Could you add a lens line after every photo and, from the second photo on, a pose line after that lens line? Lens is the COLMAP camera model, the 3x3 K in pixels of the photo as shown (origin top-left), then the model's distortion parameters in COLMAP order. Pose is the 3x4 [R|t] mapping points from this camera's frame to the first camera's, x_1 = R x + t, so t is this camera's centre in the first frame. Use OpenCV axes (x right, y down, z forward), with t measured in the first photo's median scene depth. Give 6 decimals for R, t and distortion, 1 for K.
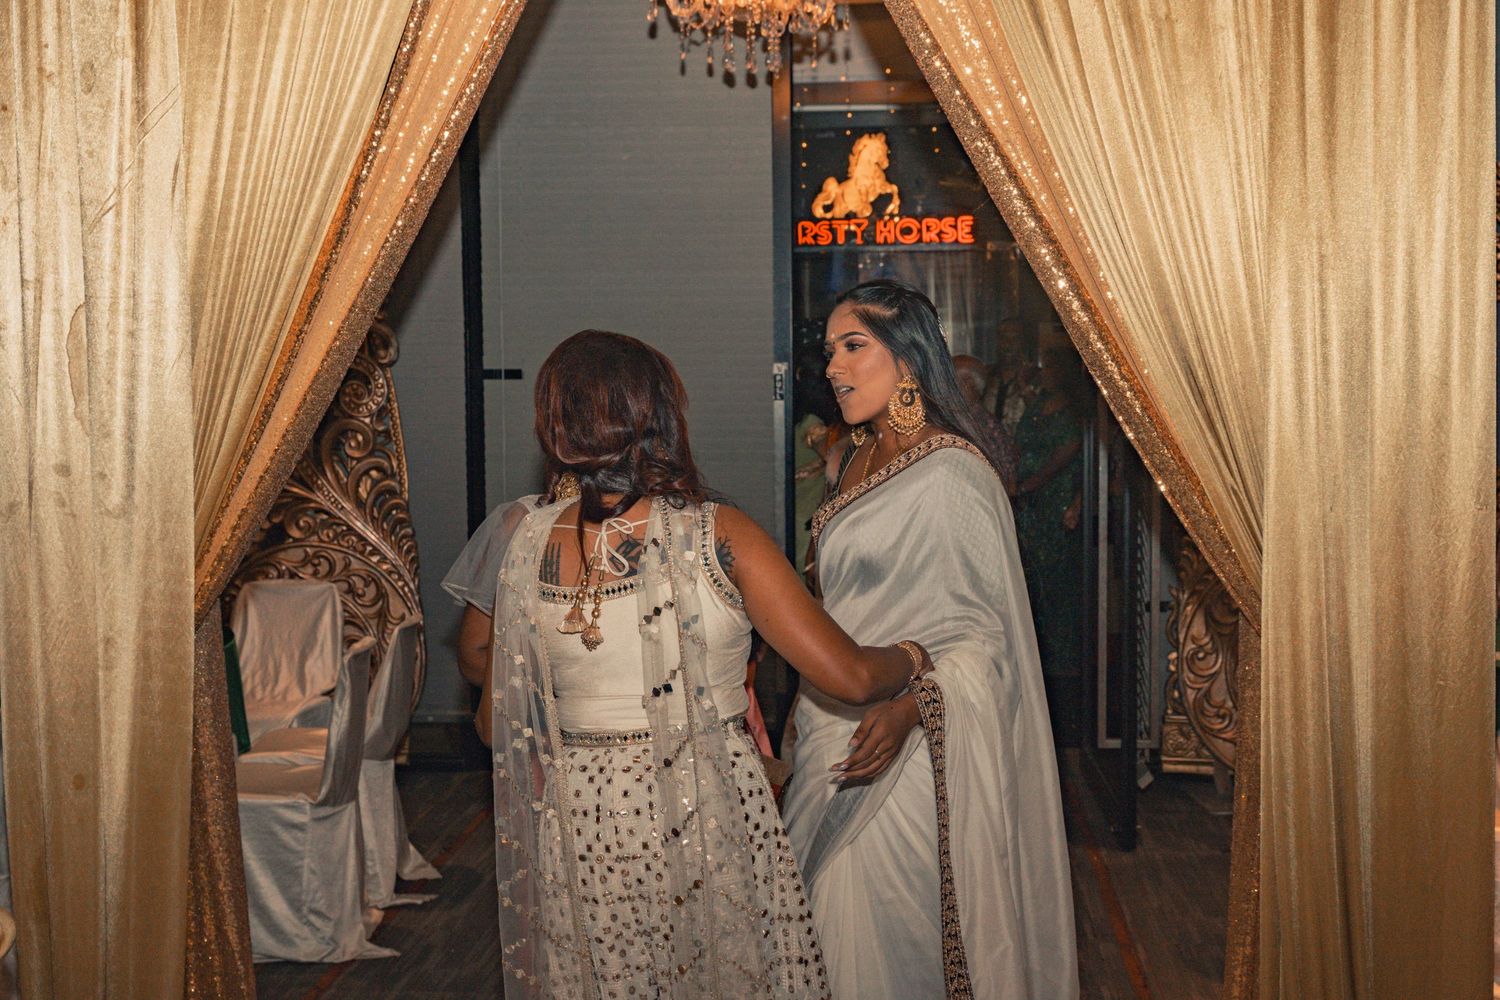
lens RADIAL K [[1941.3, 0, 751.9], [0, 1941.3, 499.6], [0, 0, 1]] dist [0.025336, 0.000000]
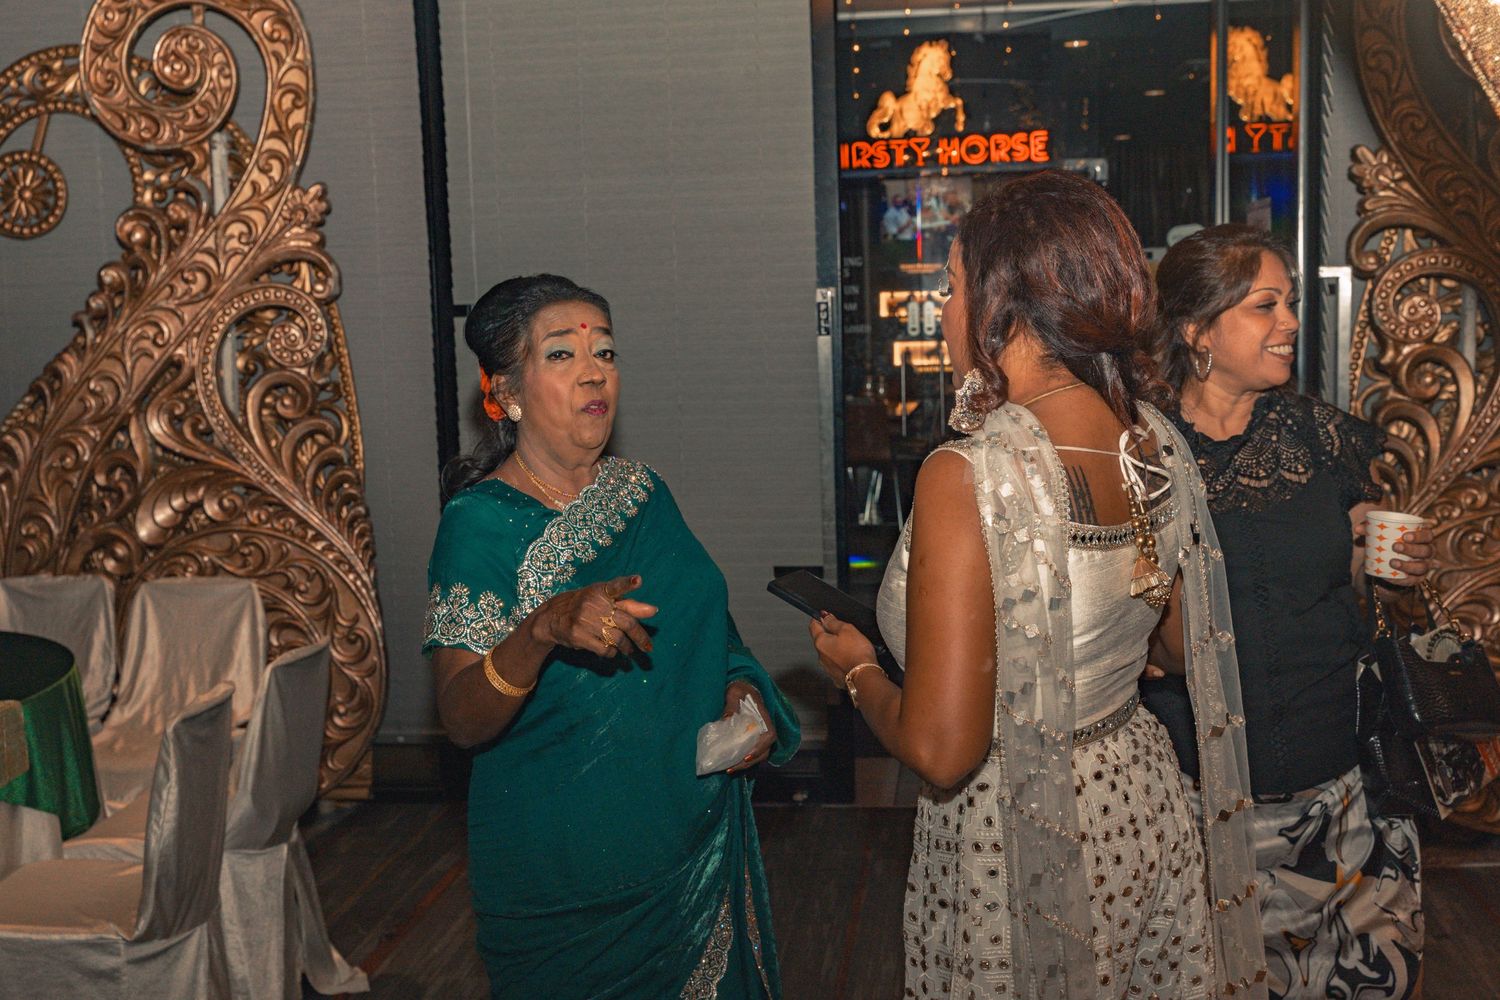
lens RADIAL K [[1758.2, 0, 746.9], [0, 1758.2, 500.8], [0, 0, 1]] dist [0.109673, 0.000000]
pose [[0.998893, -0.018586, -0.043224, 0.012086], [0.020007, 0.999266, 0.032672, -0.007895], [0.042585, -0.033501, 0.998531, 0.278498]]
